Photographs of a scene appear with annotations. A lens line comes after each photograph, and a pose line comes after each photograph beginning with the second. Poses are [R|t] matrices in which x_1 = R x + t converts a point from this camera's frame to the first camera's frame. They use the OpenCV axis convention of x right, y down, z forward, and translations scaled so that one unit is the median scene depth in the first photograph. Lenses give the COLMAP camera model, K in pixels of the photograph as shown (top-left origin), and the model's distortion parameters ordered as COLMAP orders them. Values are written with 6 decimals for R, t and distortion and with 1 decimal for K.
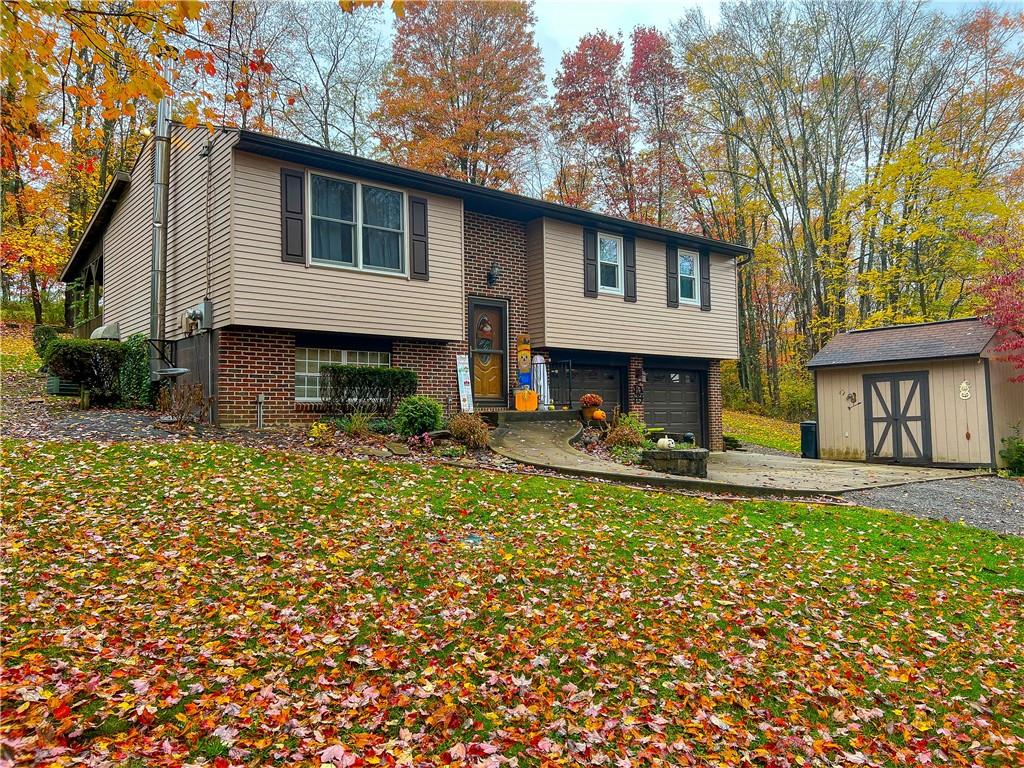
lens RADIAL K [[764.7, 0, 512.3], [0, 764.7, 378.9], [0, 0, 1]] dist [0.015038, -0.001236]
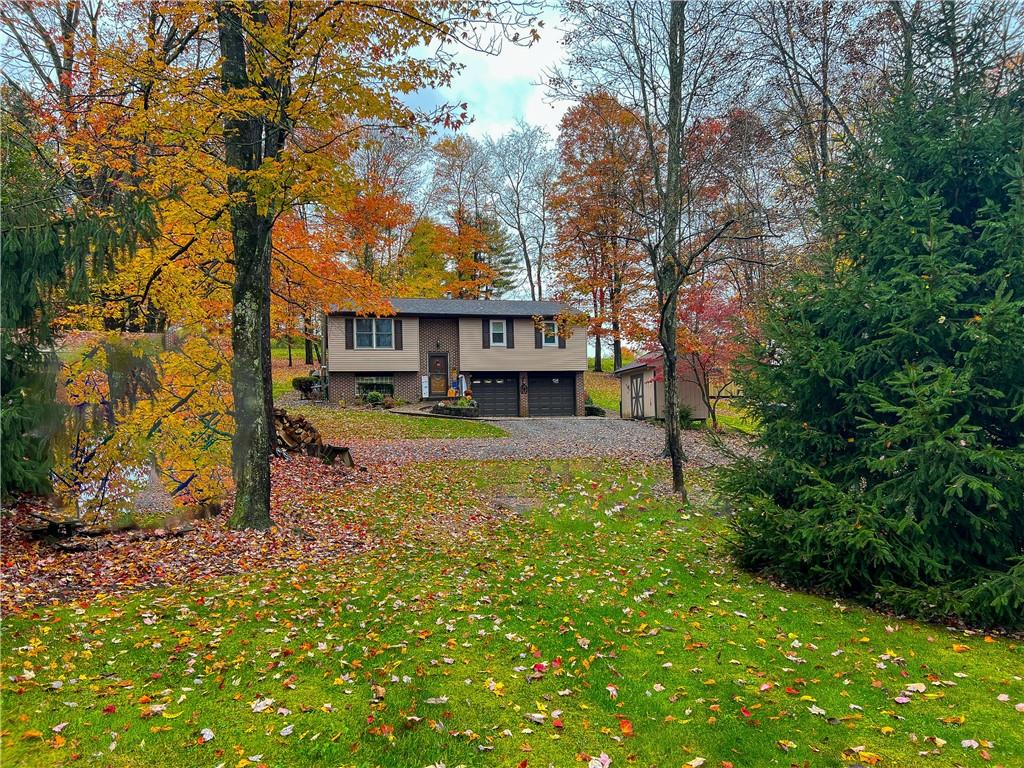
lens RADIAL K [[764.7, 0, 509.6], [0, 764.7, 387.2], [0, 0, 1]] dist [0.015038, -0.001236]
pose [[0.904346, -0.034236, -0.425426, 1.214884], [0.034774, 0.999374, -0.006504, 0.030710], [0.425382, -0.008912, 0.904970, -1.139141]]
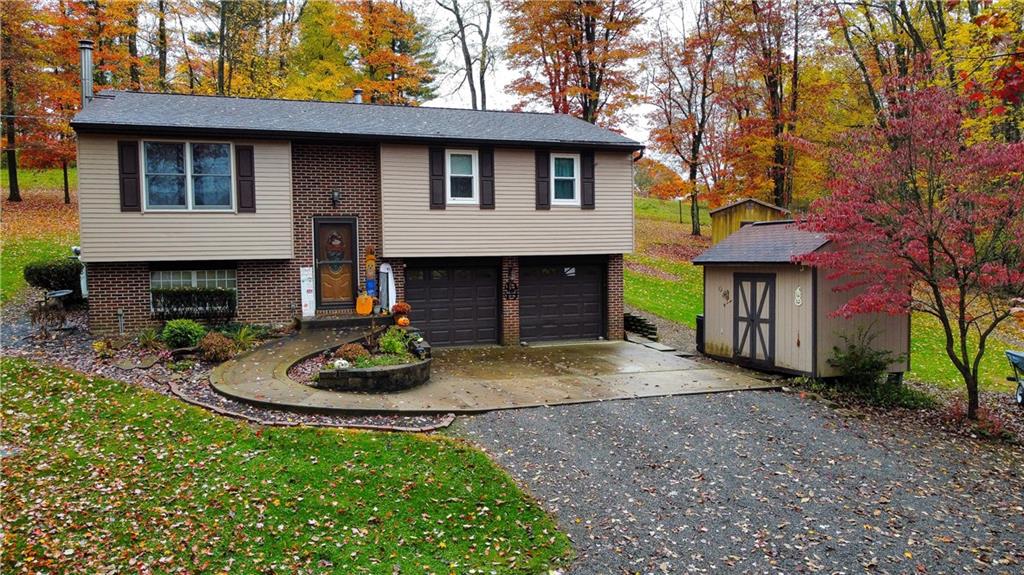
lens RADIAL K [[792.1, 0, 516.7], [0, 792.1, 285.8], [0, 0, 1]] dist [-0.044063, -0.001735]
pose [[0.950181, 0.013160, -0.311422, 0.602008], [0.017963, 0.995136, 0.096859, -0.110712], [0.311182, -0.097628, 0.945323, -0.070382]]
